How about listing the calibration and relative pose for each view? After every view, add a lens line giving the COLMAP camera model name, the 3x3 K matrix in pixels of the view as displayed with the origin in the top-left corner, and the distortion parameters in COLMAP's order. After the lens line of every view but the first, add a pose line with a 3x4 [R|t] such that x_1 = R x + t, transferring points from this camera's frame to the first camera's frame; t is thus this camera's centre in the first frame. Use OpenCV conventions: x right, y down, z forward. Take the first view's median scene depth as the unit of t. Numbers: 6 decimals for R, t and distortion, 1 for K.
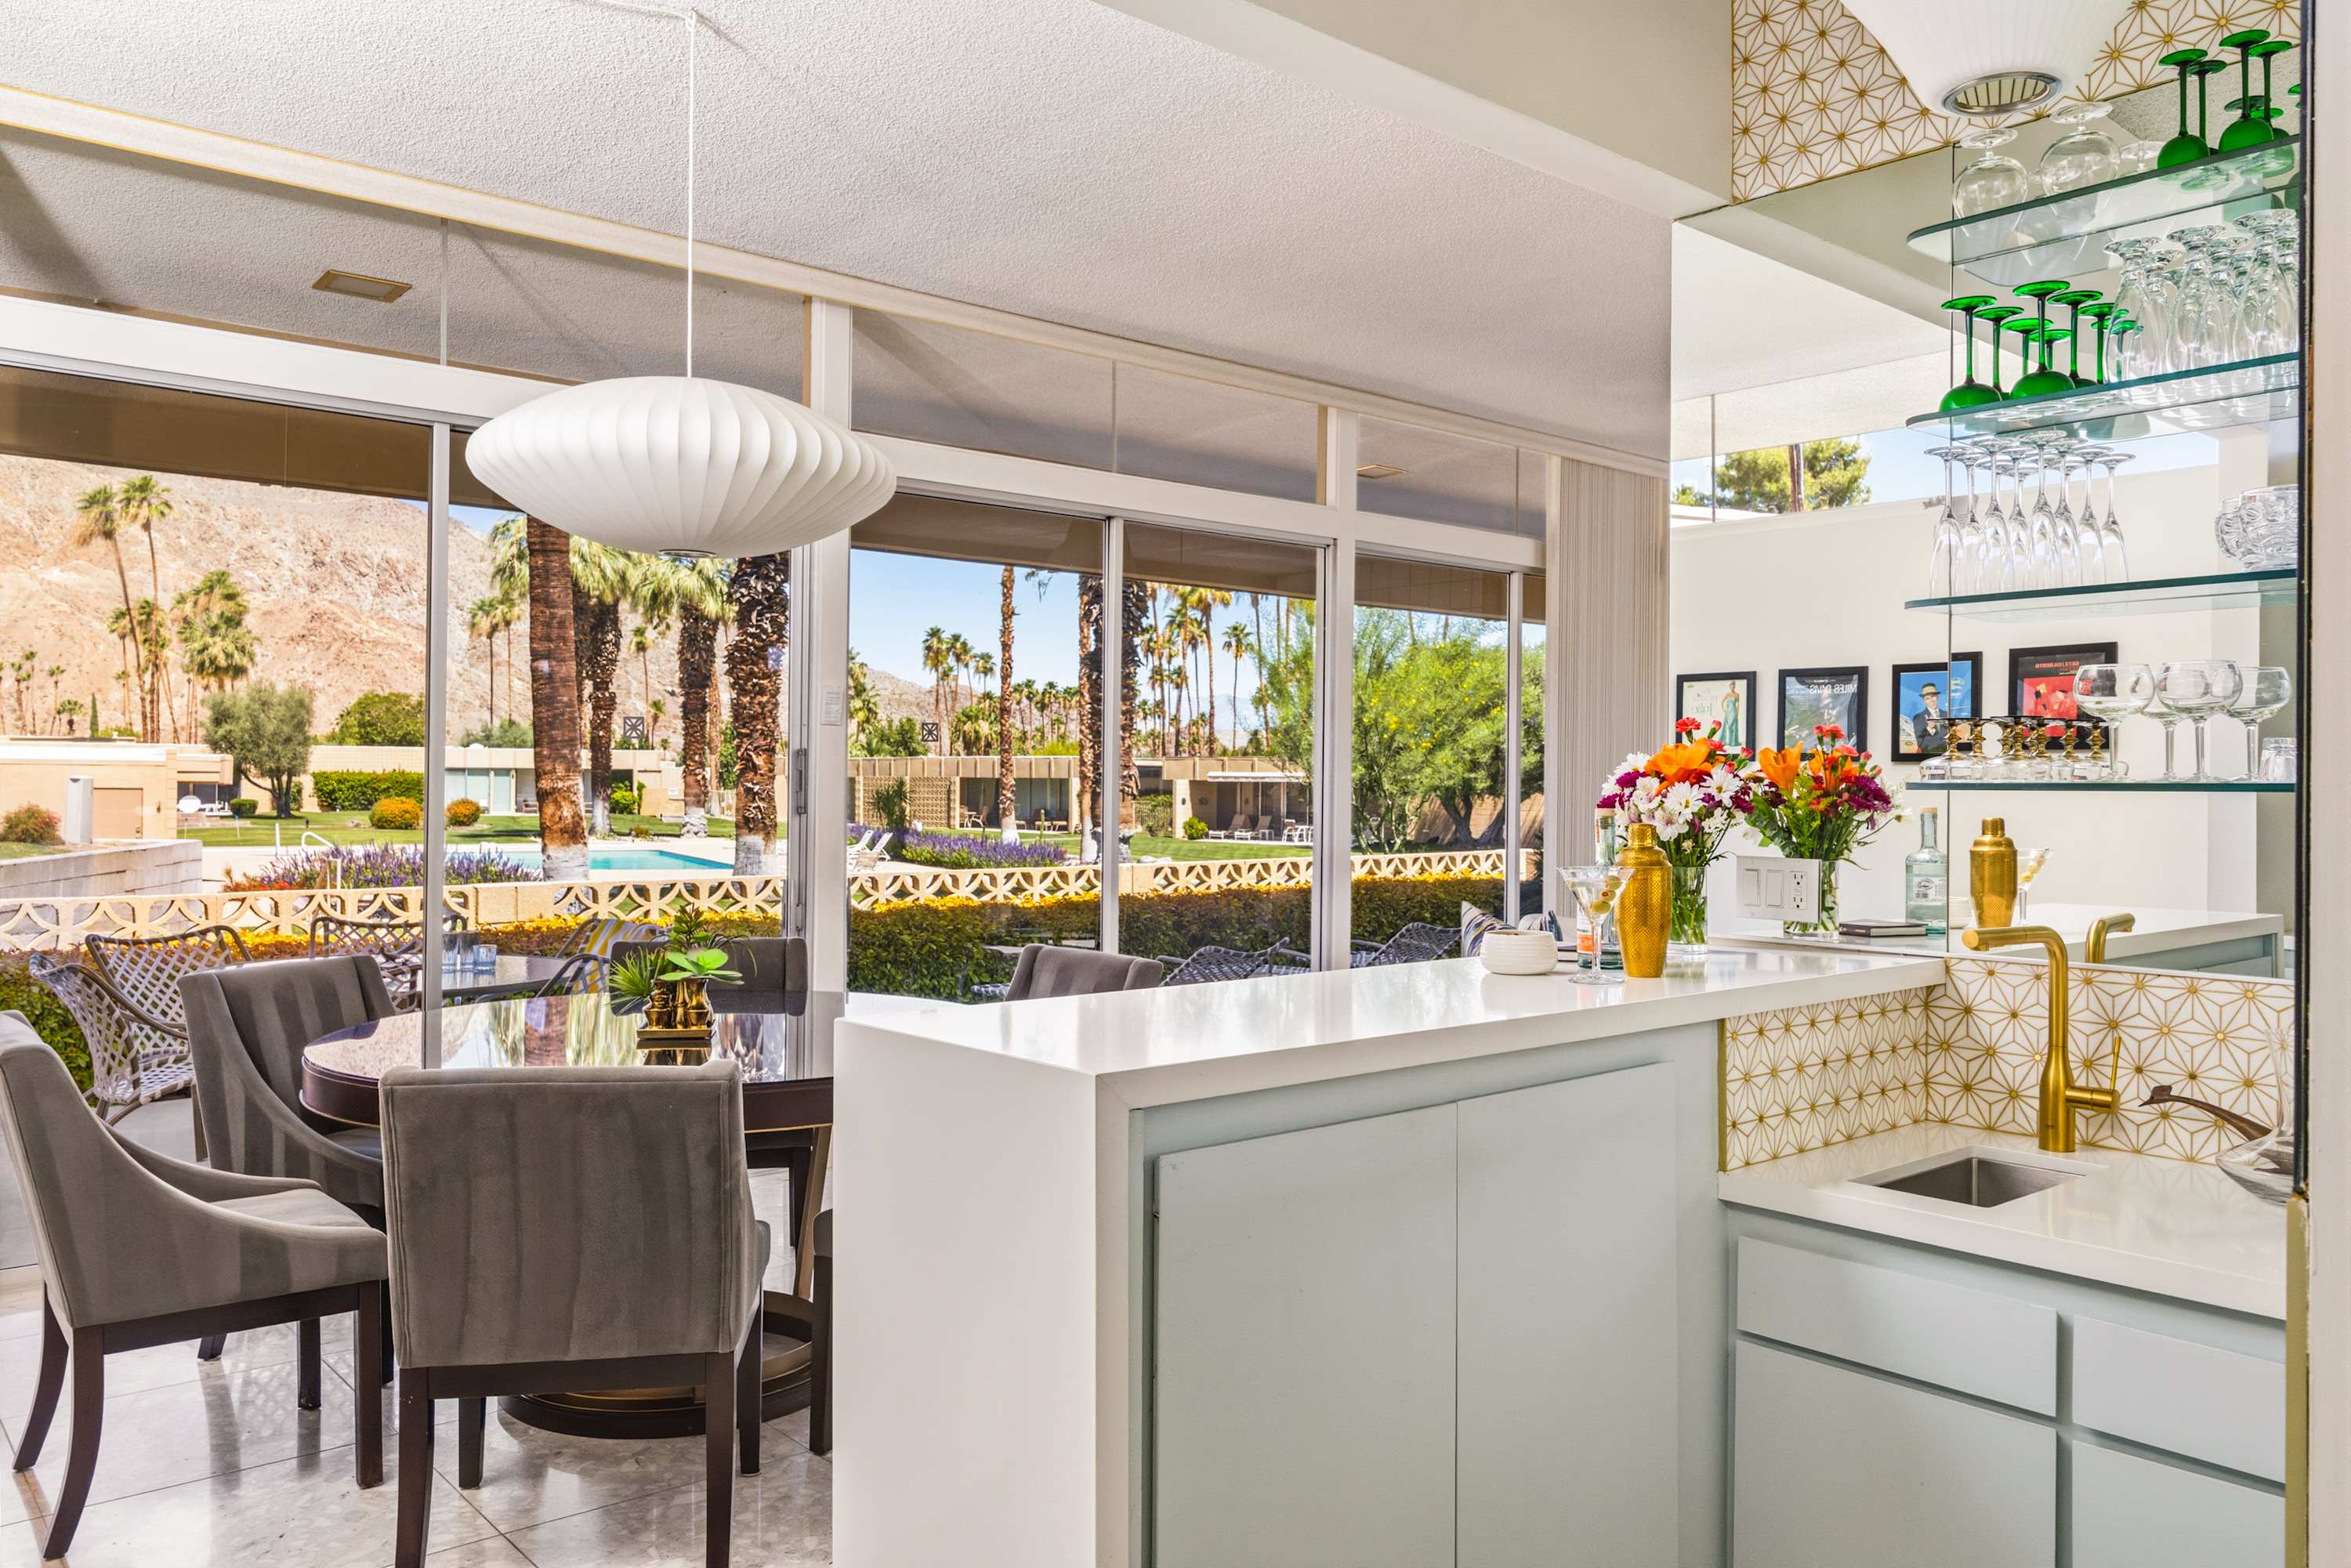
lens RADIAL K [[1736.5, 0, 1155.0], [0, 1736.5, 788.7], [0, 0, 1]] dist [0.007072, 0.001620]
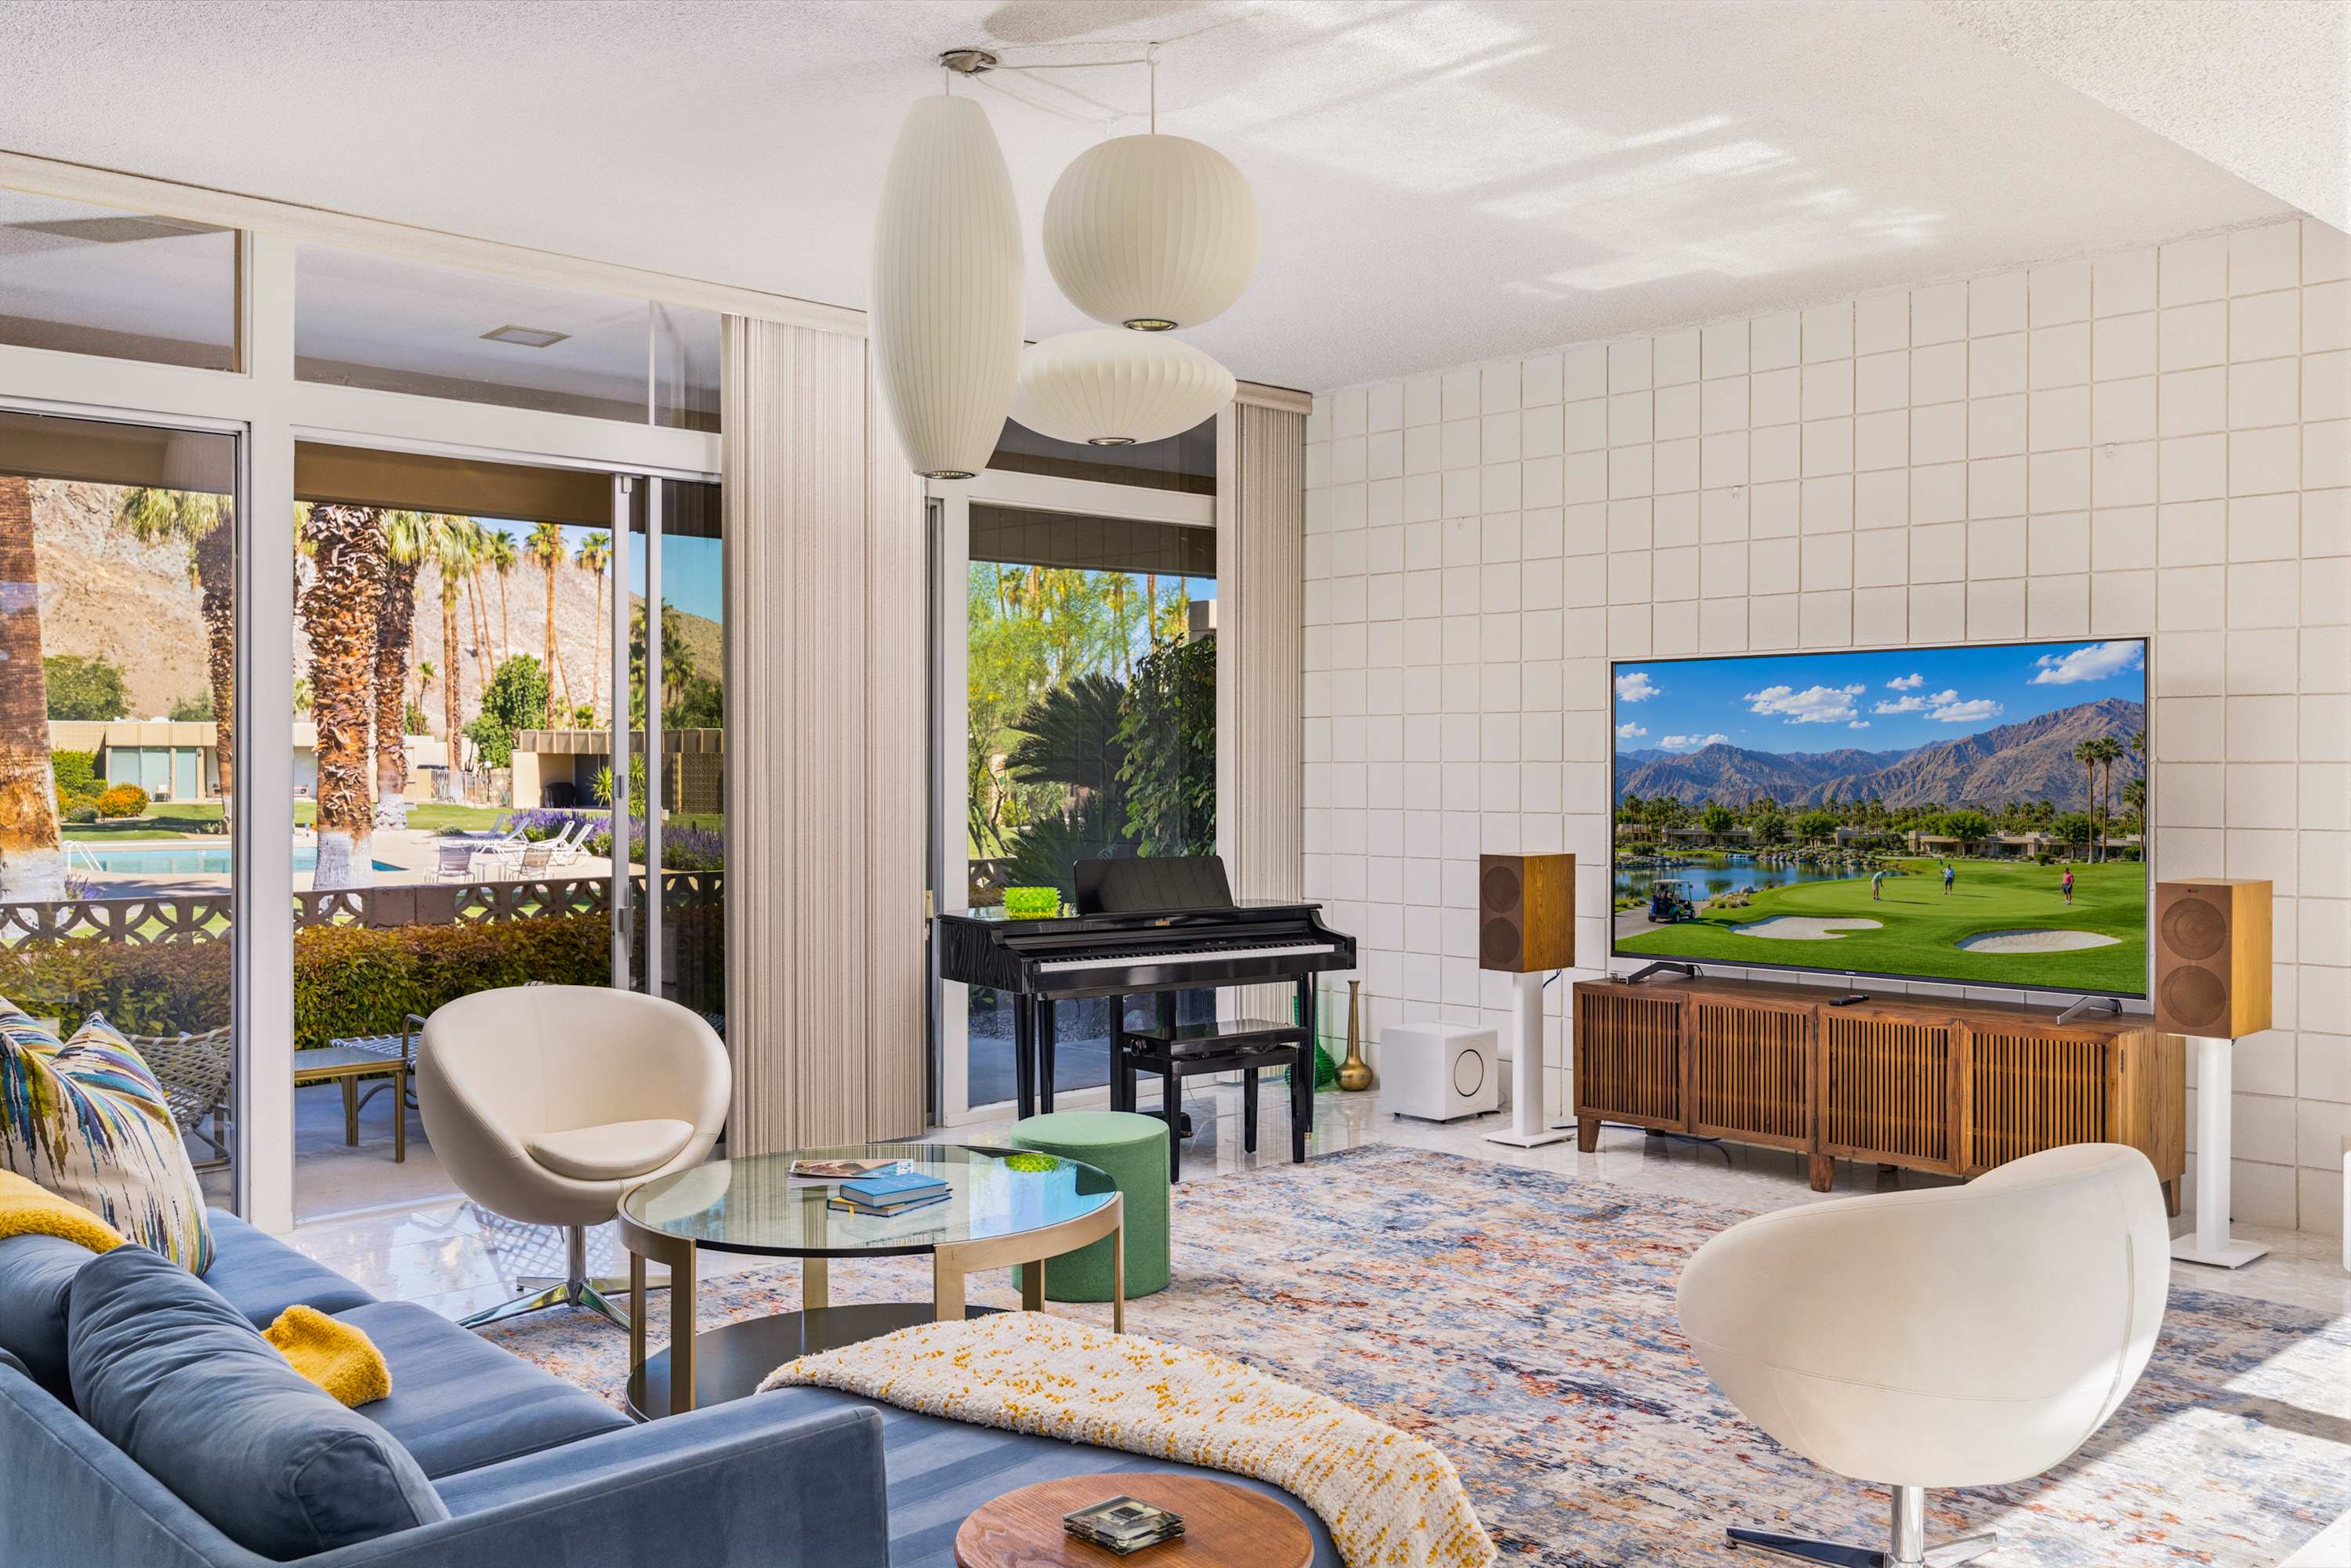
lens RADIAL K [[2037.6, 0, 1175.5], [0, 2037.6, 784.0], [0, 0, 1]] dist [-0.003742, -0.006362]
pose [[0.998956, -0.008429, 0.044896, 0.049520], [0.007912, 0.999900, 0.011688, -0.001287], [-0.044990, -0.011321, 0.998923, 0.022533]]
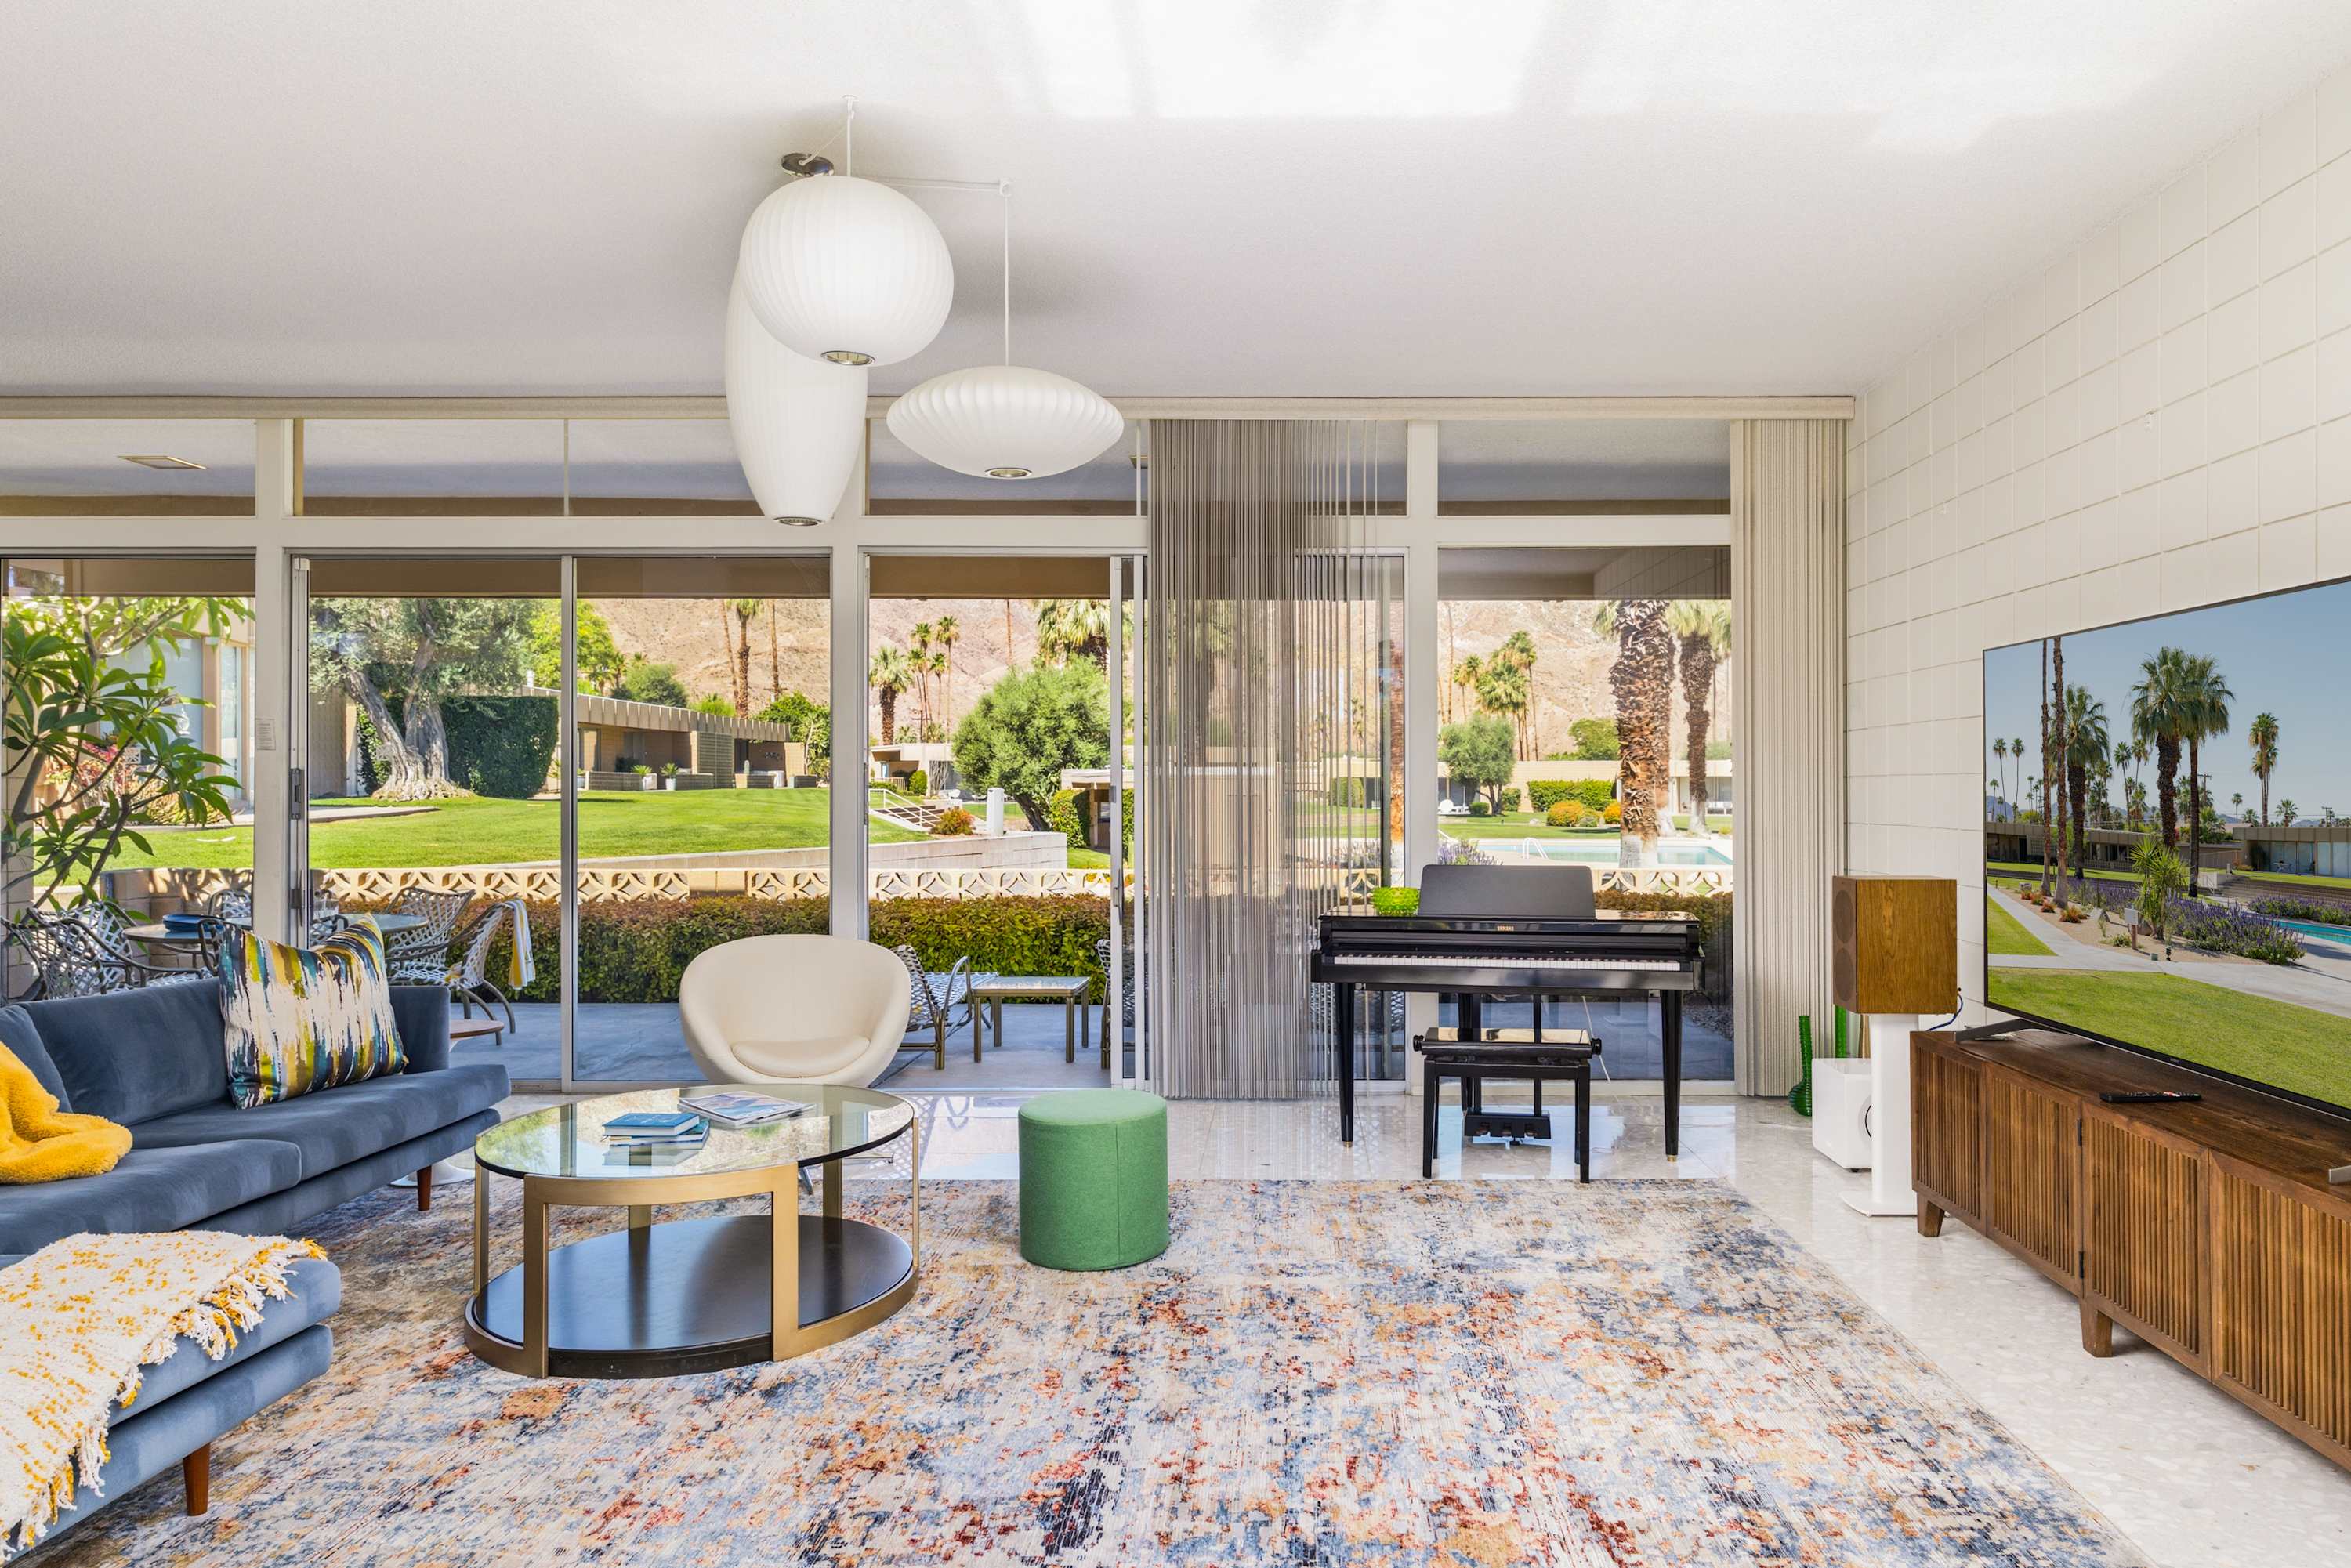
lens RADIAL K [[1455.1, 0, 1253.8], [0, 1455.1, 779.2], [0, 0, 1]] dist [-0.000824, -0.000705]
pose [[0.747260, -0.012905, -0.664406, 0.094922], [0.007018, 0.999909, -0.011529, -0.000126], [0.664494, 0.003952, 0.747283, 0.059322]]
